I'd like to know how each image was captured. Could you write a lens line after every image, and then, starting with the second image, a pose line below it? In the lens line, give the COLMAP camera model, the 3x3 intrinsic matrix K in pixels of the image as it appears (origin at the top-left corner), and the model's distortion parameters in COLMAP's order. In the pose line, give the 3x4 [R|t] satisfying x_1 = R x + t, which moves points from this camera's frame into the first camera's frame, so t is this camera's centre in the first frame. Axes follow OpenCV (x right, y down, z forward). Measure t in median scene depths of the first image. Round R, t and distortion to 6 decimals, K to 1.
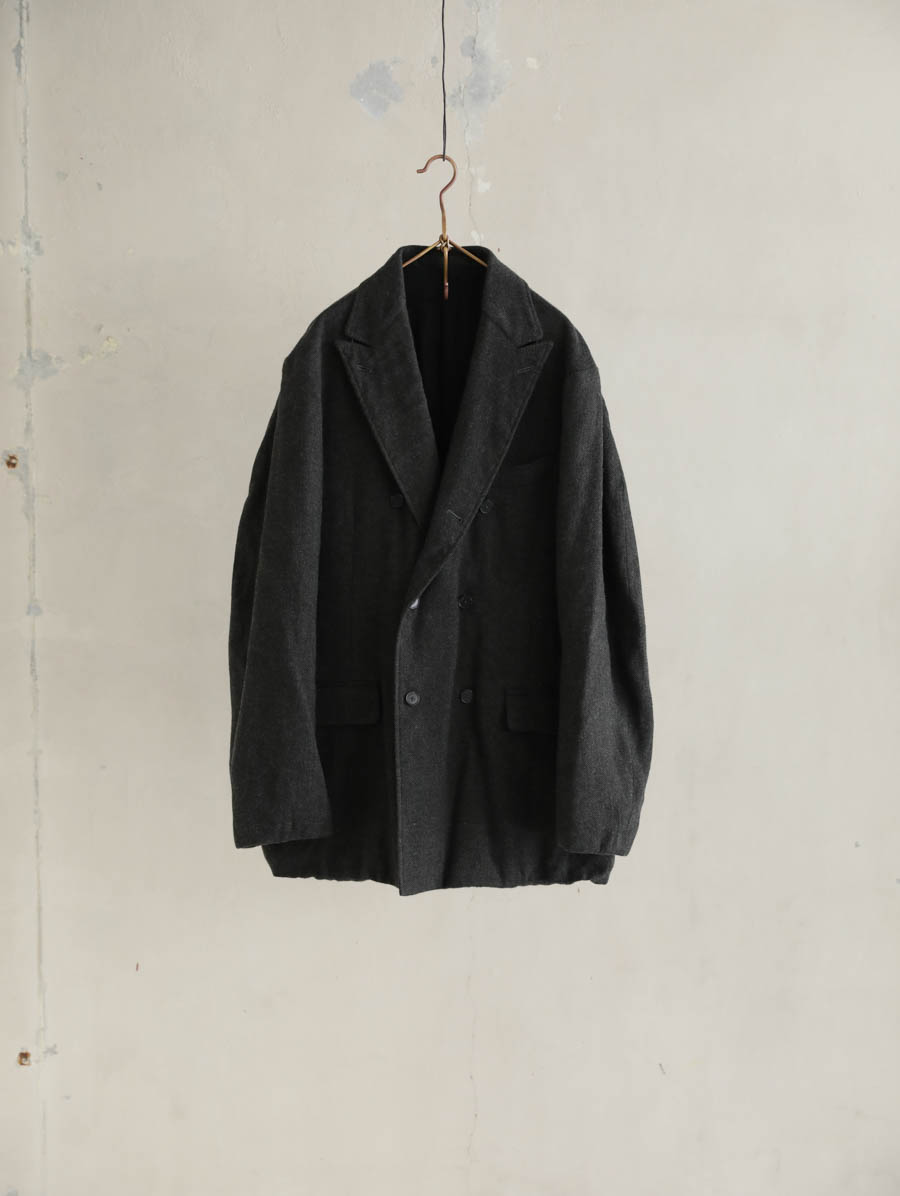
lens RADIAL K [[1678.4, 0, 446.8], [0, 1678.4, 604.9], [0, 0, 1]] dist [0.016135, 0.042518]
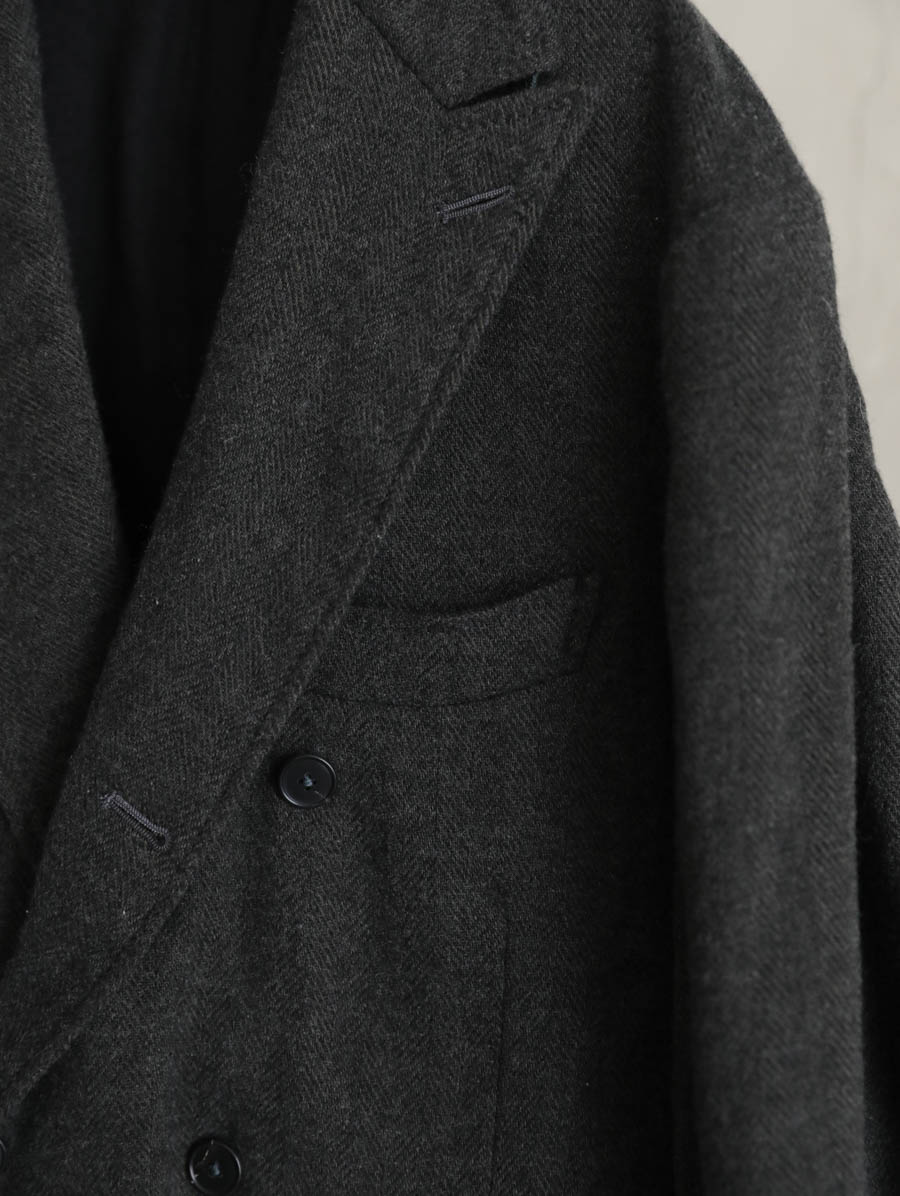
lens RADIAL K [[1693.1, 0, 519.5], [0, 1693.1, 602.6], [0, 0, 1]] dist [0.005171, 0.029991]
pose [[0.969415, 0.041124, -0.241956, 0.111281], [-0.053467, 0.997570, -0.044667, -0.075000], [0.239531, 0.056238, 0.969259, 0.778659]]
